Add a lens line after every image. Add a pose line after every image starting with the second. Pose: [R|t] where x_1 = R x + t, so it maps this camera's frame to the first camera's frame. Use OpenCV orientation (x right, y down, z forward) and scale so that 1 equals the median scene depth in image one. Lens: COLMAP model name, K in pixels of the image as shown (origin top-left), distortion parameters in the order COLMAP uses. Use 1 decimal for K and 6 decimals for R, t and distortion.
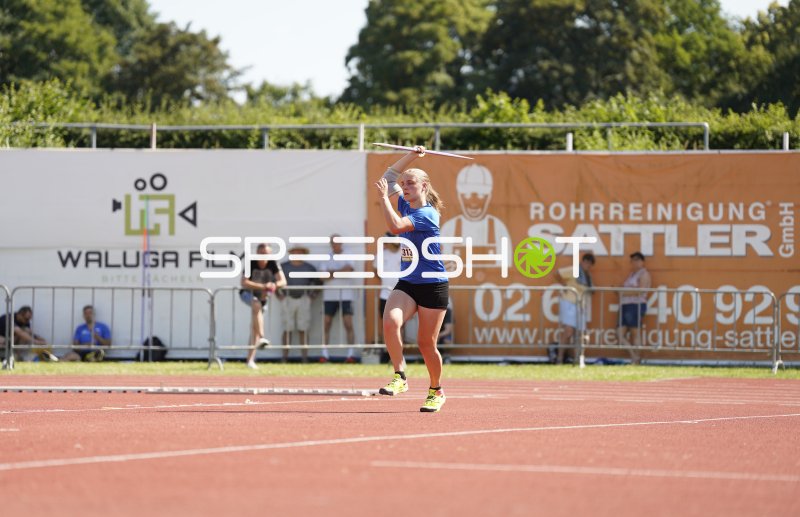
lens RADIAL K [[3409.5, 0, 401.7], [0, 3409.5, 254.0], [0, 0, 1]] dist [1.238024, -1.126747]
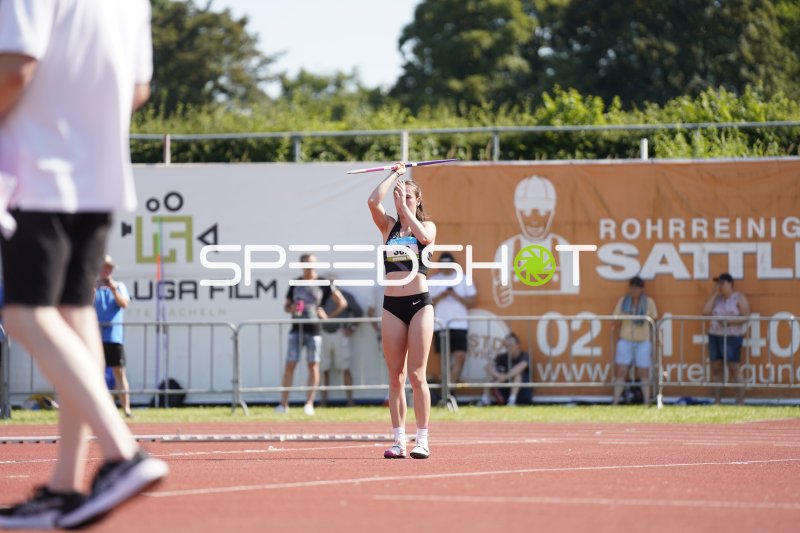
lens RADIAL K [[3225.1, 0, 401.2], [0, 3225.1, 264.9], [0, 0, 1]] dist [1.227010, 3.095225]
pose [[0.999912, -0.013163, 0.001501, -0.014486], [0.013177, 0.999863, -0.010027, 0.004206], [-0.001368, 0.010046, 0.999949, 0.174935]]
